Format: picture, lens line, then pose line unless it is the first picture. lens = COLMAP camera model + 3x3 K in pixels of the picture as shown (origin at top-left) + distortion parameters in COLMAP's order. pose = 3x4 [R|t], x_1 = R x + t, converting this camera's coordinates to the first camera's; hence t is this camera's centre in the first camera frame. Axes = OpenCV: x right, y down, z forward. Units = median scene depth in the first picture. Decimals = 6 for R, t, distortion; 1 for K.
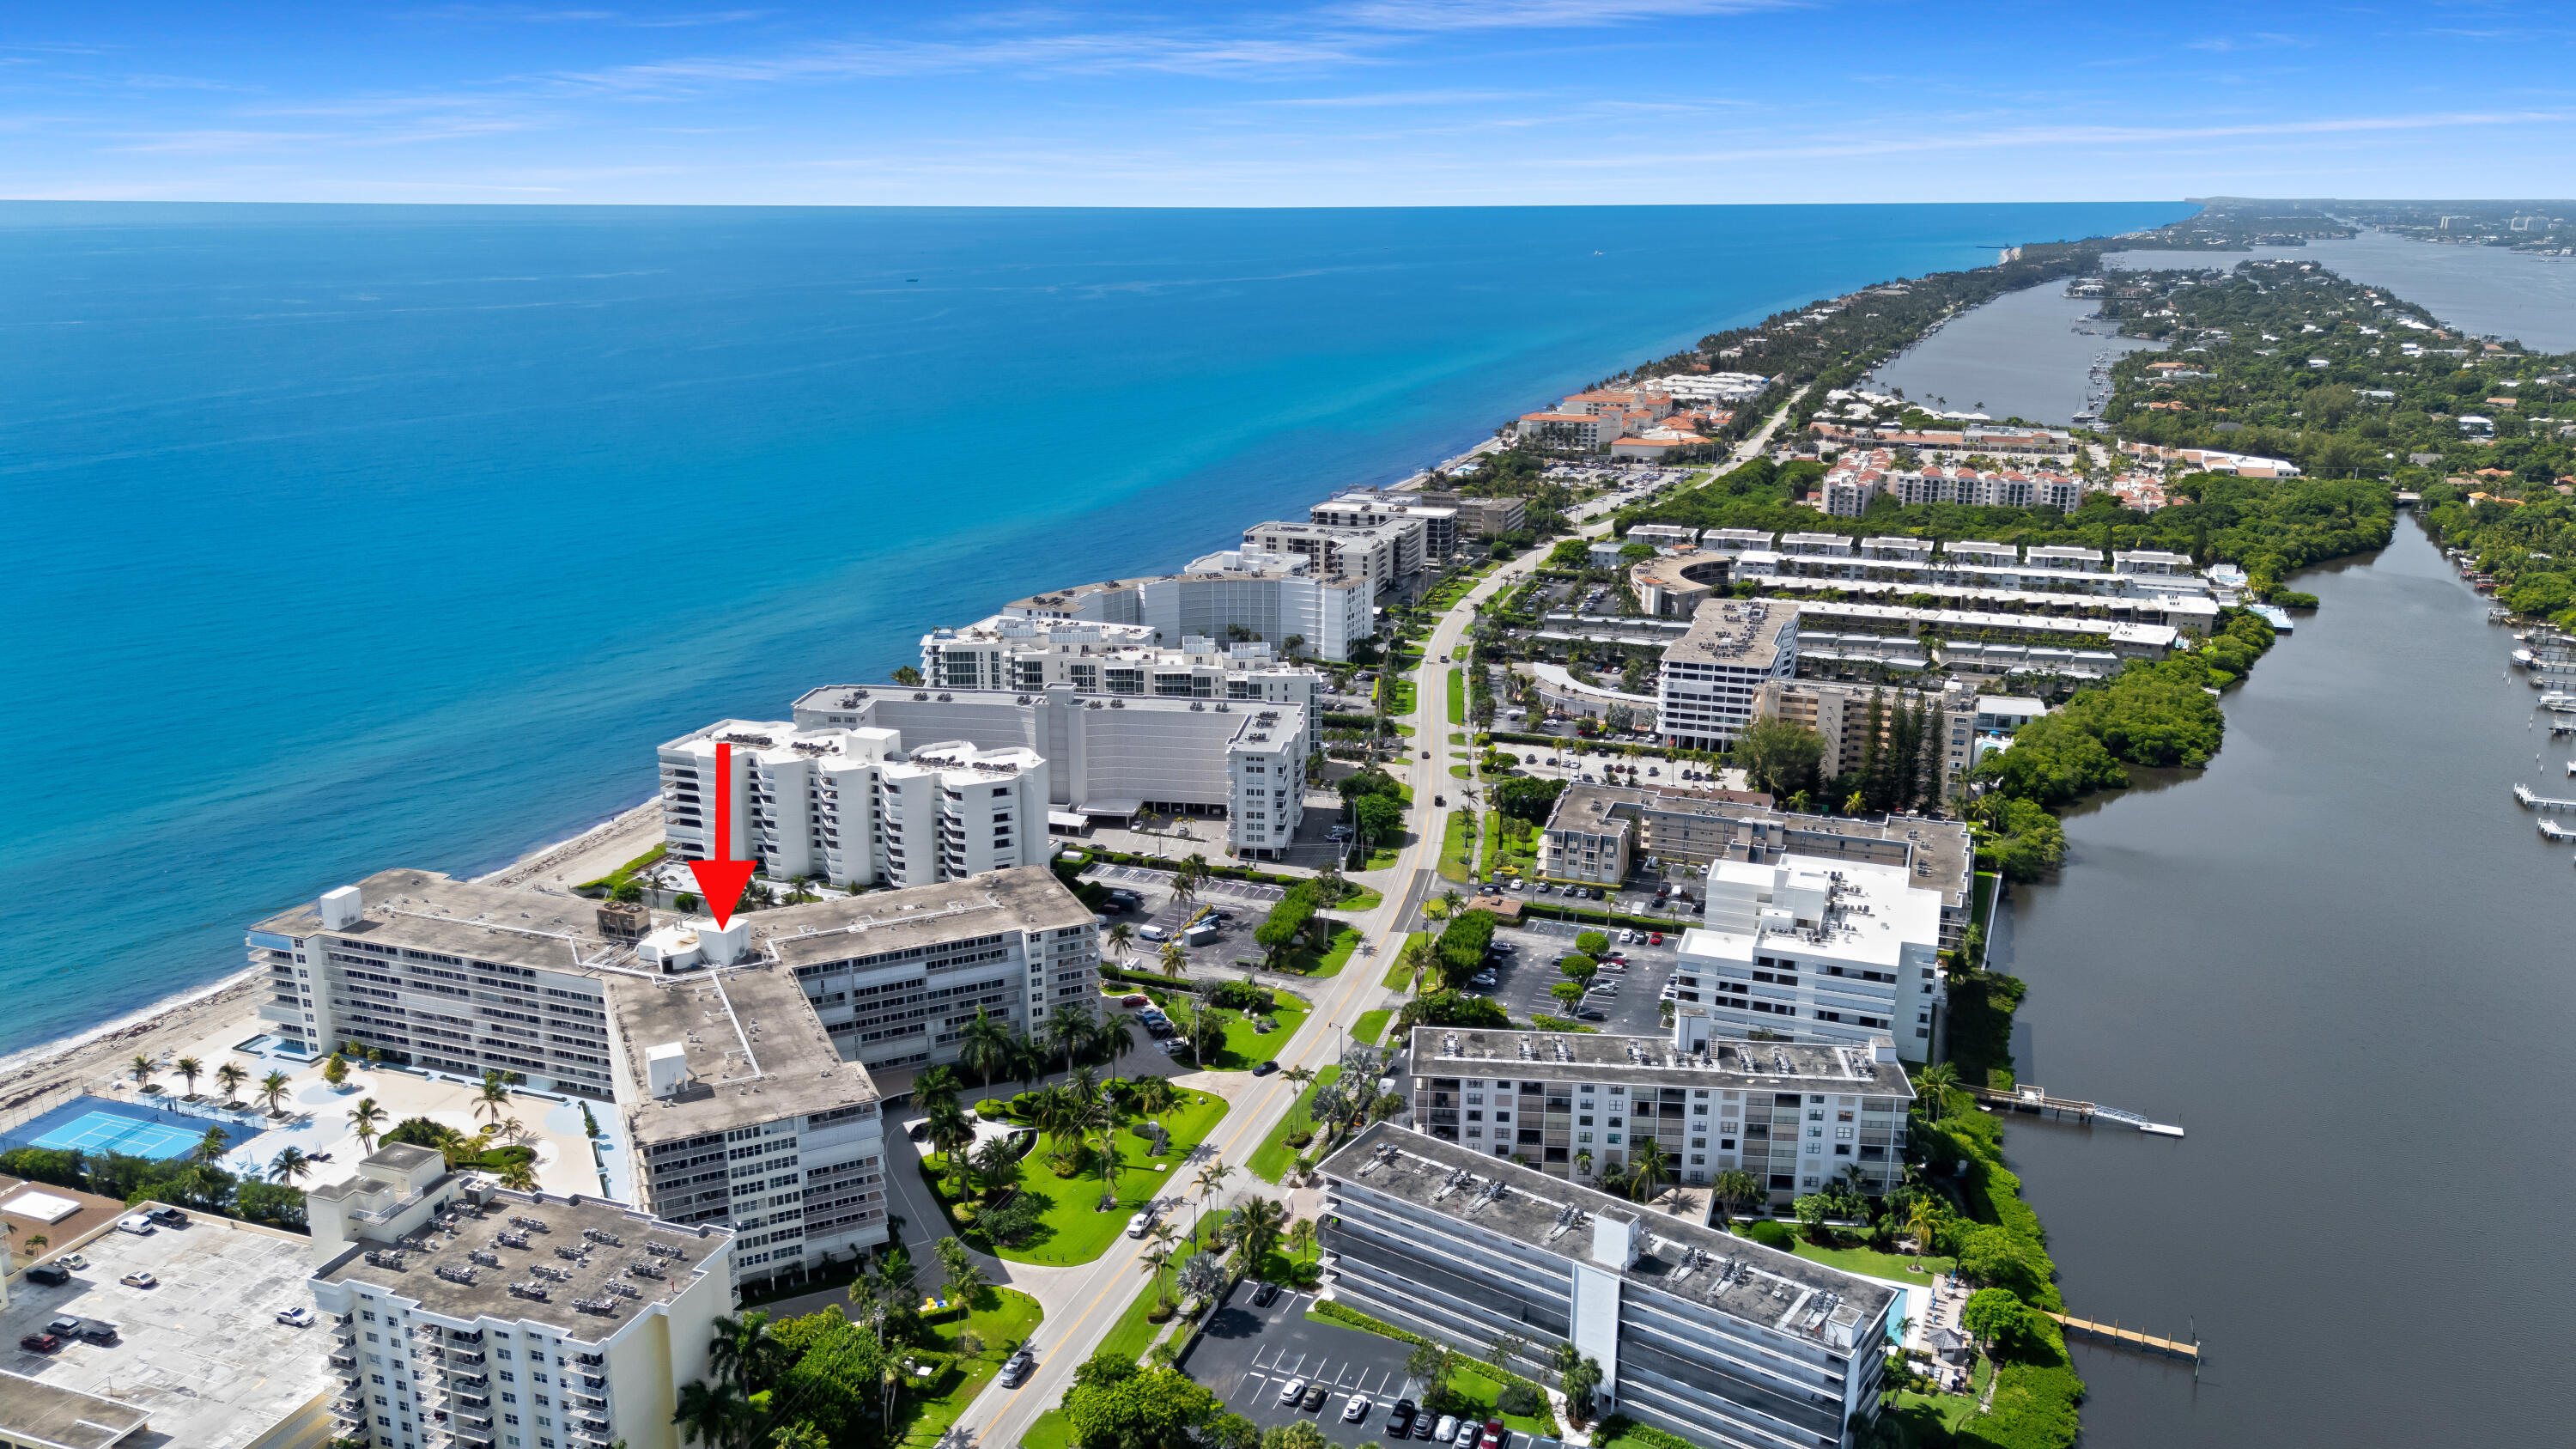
lens RADIAL K [[1877.2, 0, 1288.0], [0, 1877.2, 724.5], [0, 0, 1]] dist [0.095202, -0.119461]
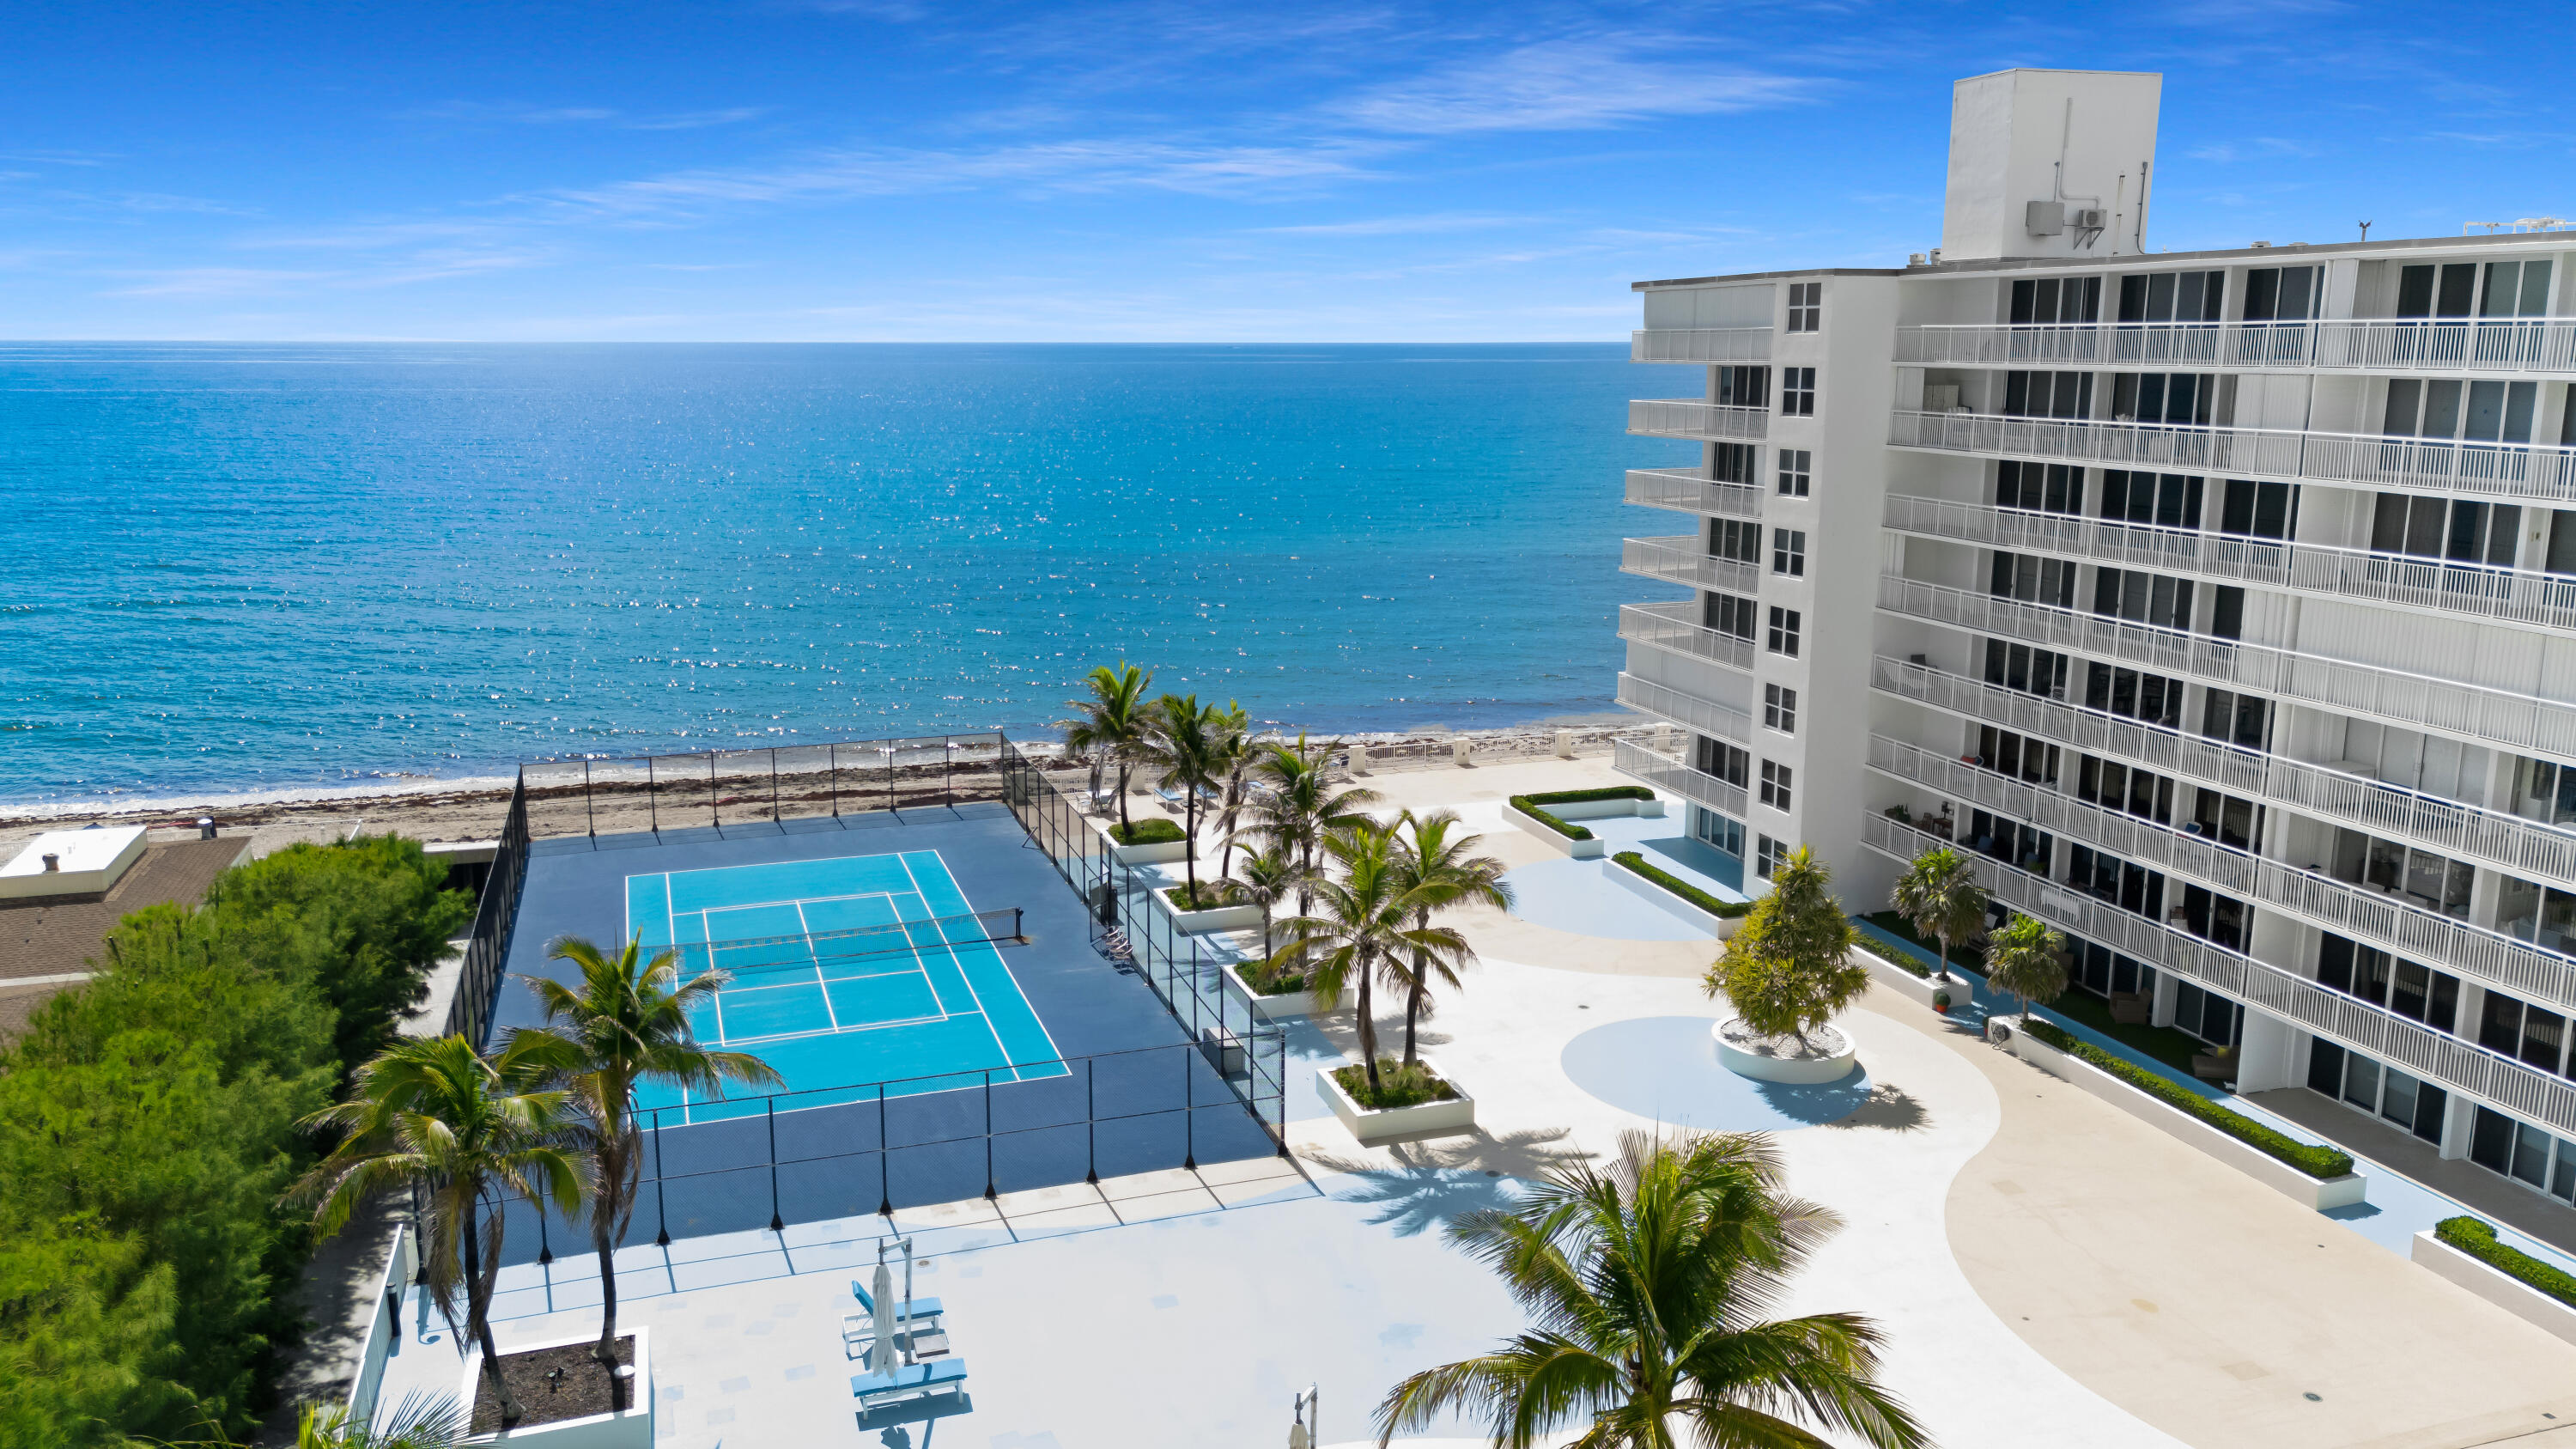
lens RADIAL K [[1880.0, 0, 1280.7], [0, 1880.0, 735.0], [0, 0, 1]] dist [0.124303, -0.163893]
pose [[0.606190, 0.157077, -0.779654, -0.321548], [-0.210523, 0.977026, 0.033157, 0.133952], [0.766951, 0.144036, 0.625332, 0.693114]]
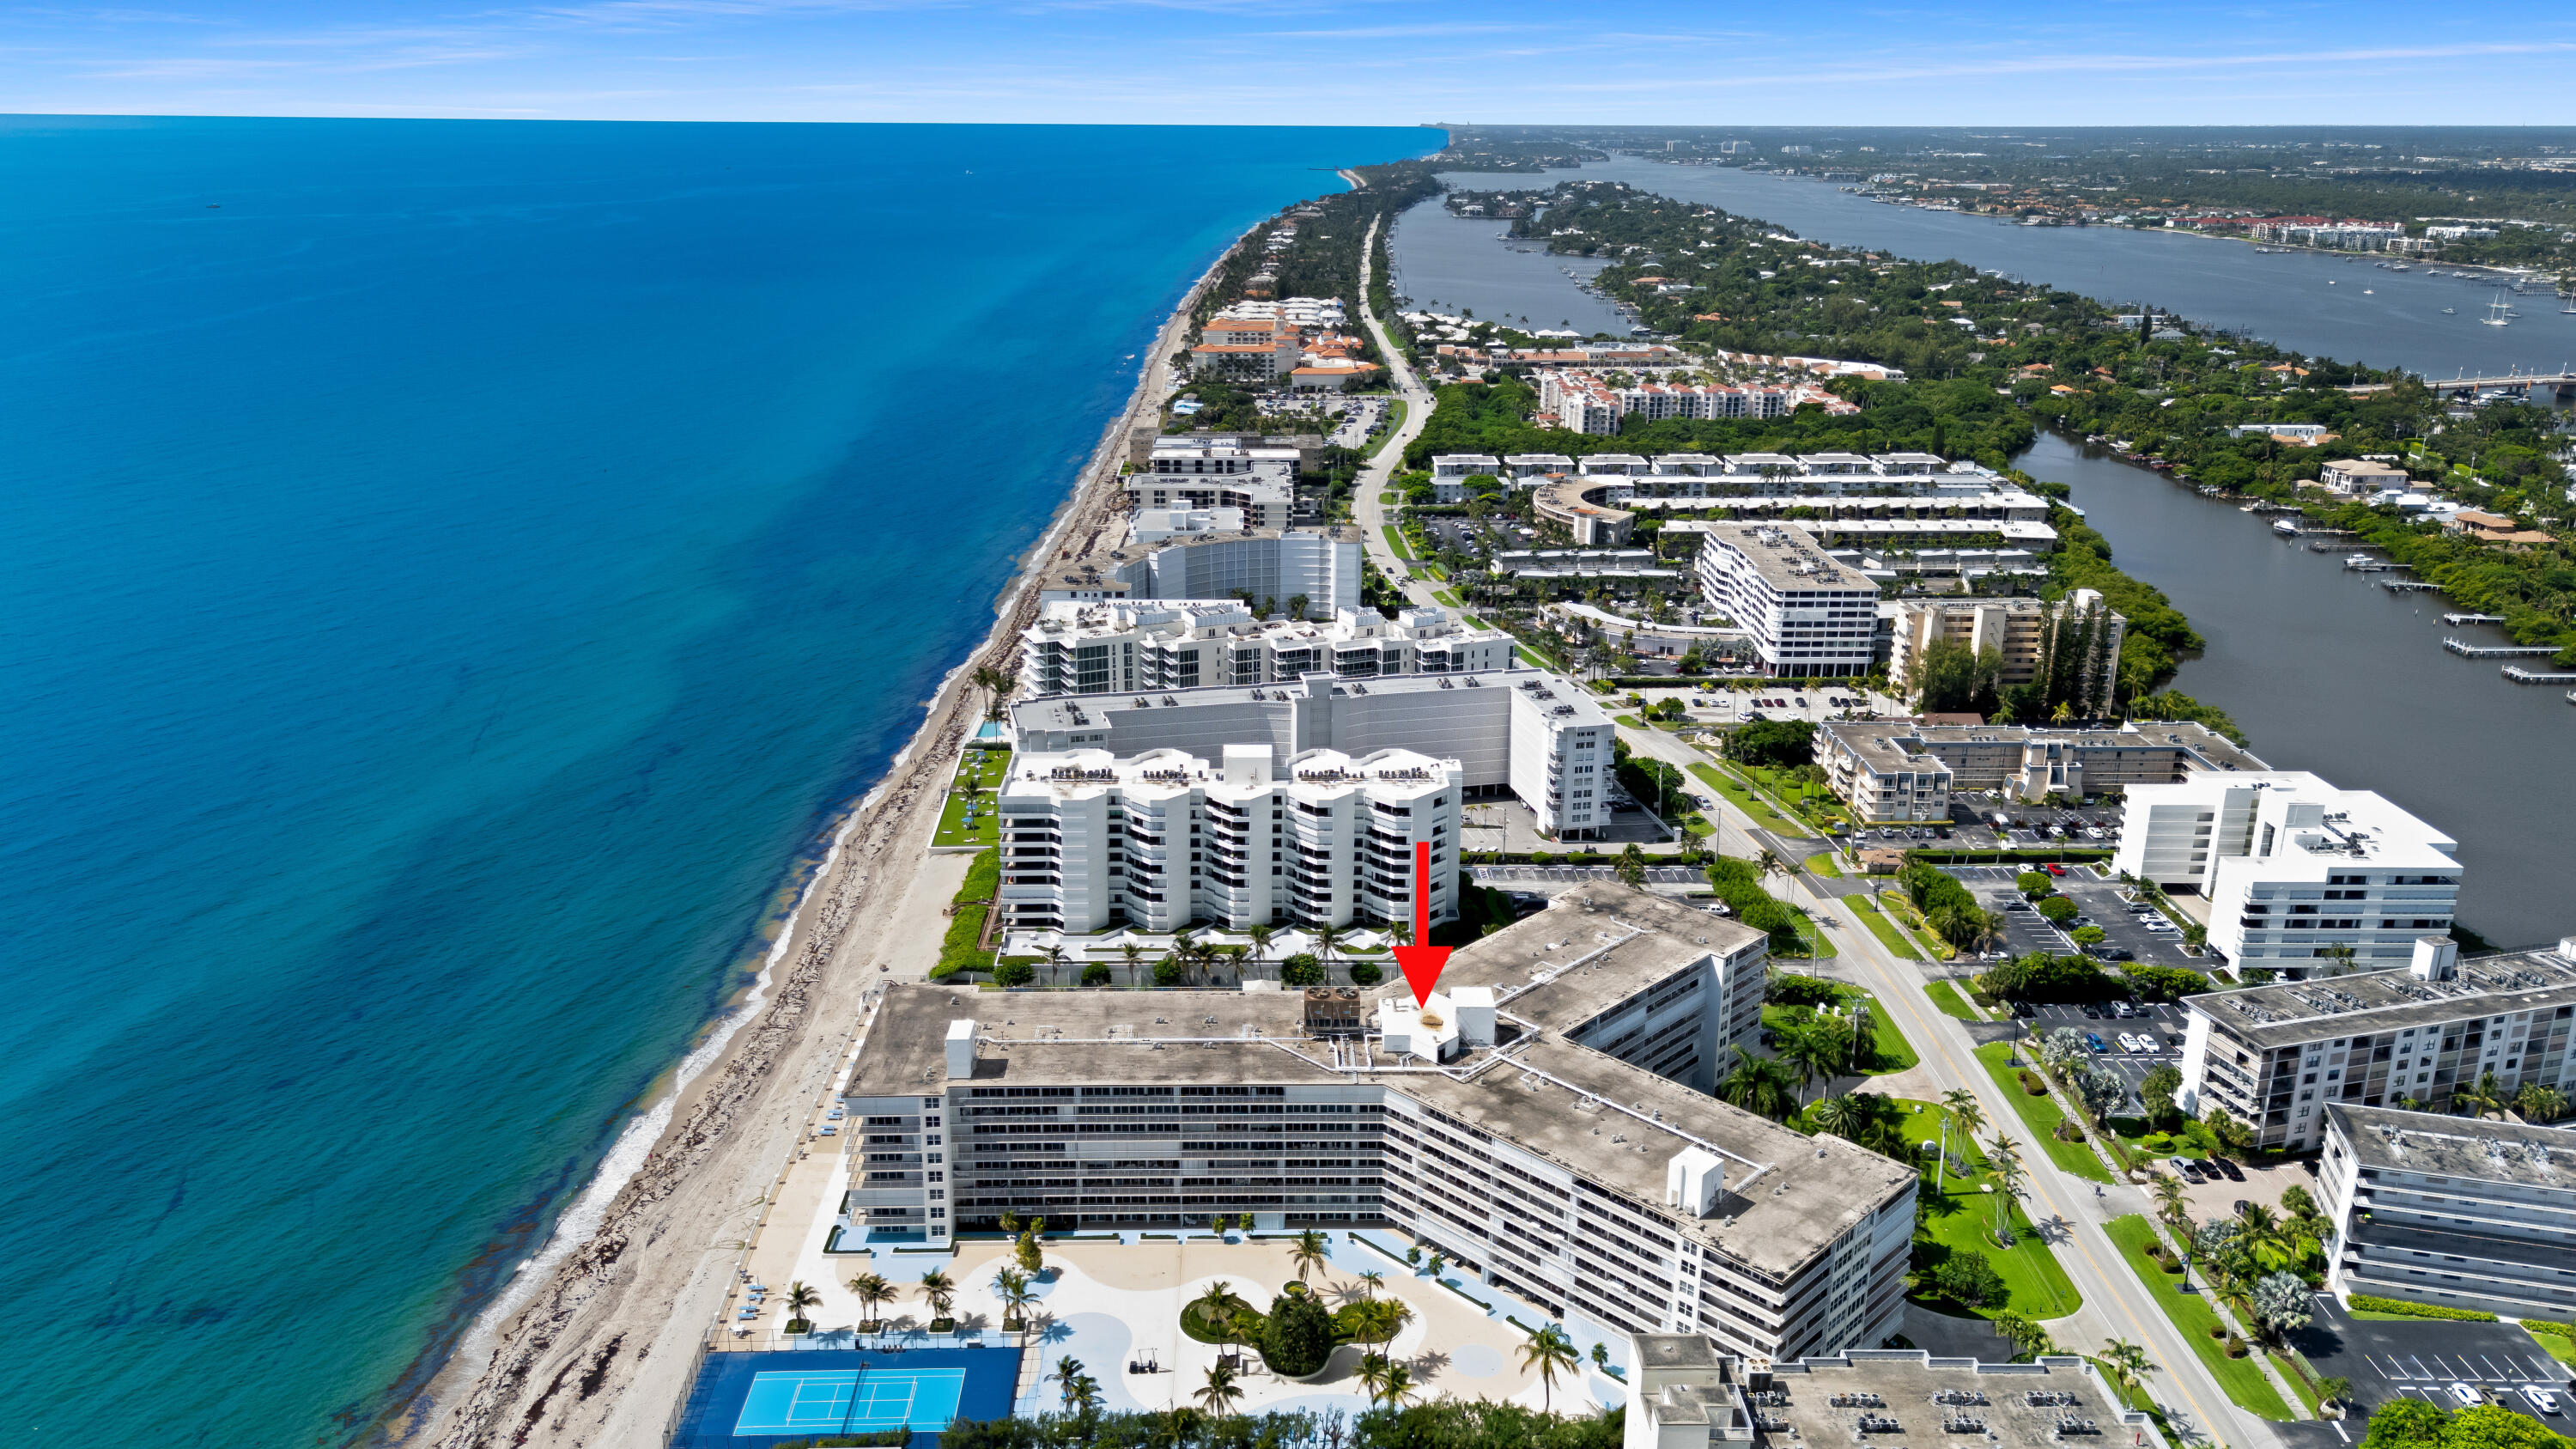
lens RADIAL K [[1877.2, 0, 1288.0], [0, 1877.2, 724.5], [0, 0, 1]] dist [0.095202, -0.119461]
pose [[0.935225, -0.105140, 0.338082, -0.515711], [0.092010, 0.994256, 0.054680, -0.055556], [-0.341889, -0.020032, 0.939527, 0.189106]]
